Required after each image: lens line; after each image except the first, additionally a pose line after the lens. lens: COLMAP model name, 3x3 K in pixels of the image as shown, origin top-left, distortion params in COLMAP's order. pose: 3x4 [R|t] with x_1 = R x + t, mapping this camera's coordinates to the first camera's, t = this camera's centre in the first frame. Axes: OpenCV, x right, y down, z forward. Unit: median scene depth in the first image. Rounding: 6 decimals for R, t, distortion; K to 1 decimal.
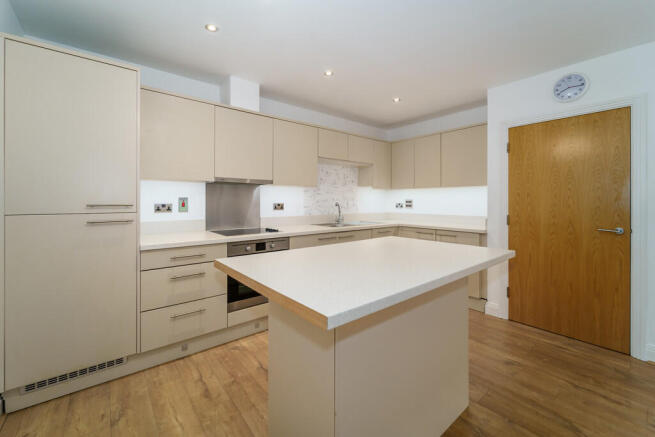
lens RADIAL K [[269.7, 0, 319.3], [0, 269.7, 203.3], [0, 0, 1]] dist [-0.002717, 0.000044]
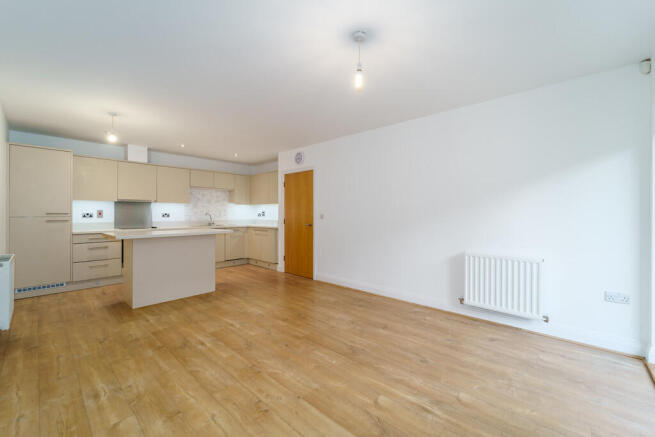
lens RADIAL K [[269.7, 0, 321.6], [0, 269.7, 214.0], [0, 0, 1]] dist [-0.002717, 0.000044]
pose [[0.988708, -0.002178, 0.149837, 0.644853], [0.002974, 0.999983, -0.005086, 0.018621], [-0.149824, 0.005474, 0.988698, -0.937073]]
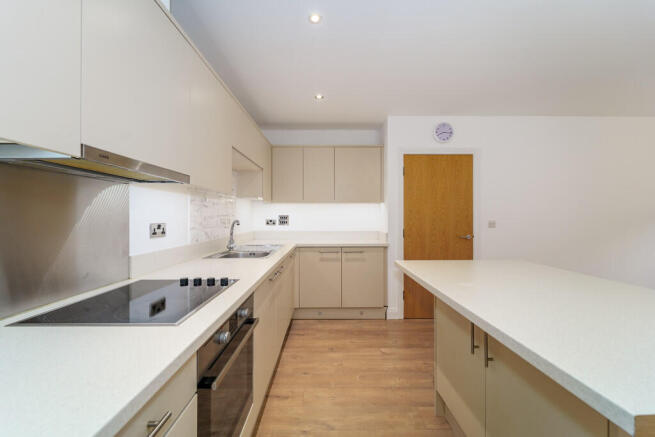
lens RADIAL K [[269.7, 0, 329.2], [0, 269.7, 218.0], [0, 0, 1]] dist [-0.002717, 0.000044]
pose [[0.609718, -0.008112, 0.792577, -0.402343], [0.007830, 0.999960, 0.004210, -0.011108], [-0.792579, 0.003639, 0.609758, 0.520496]]
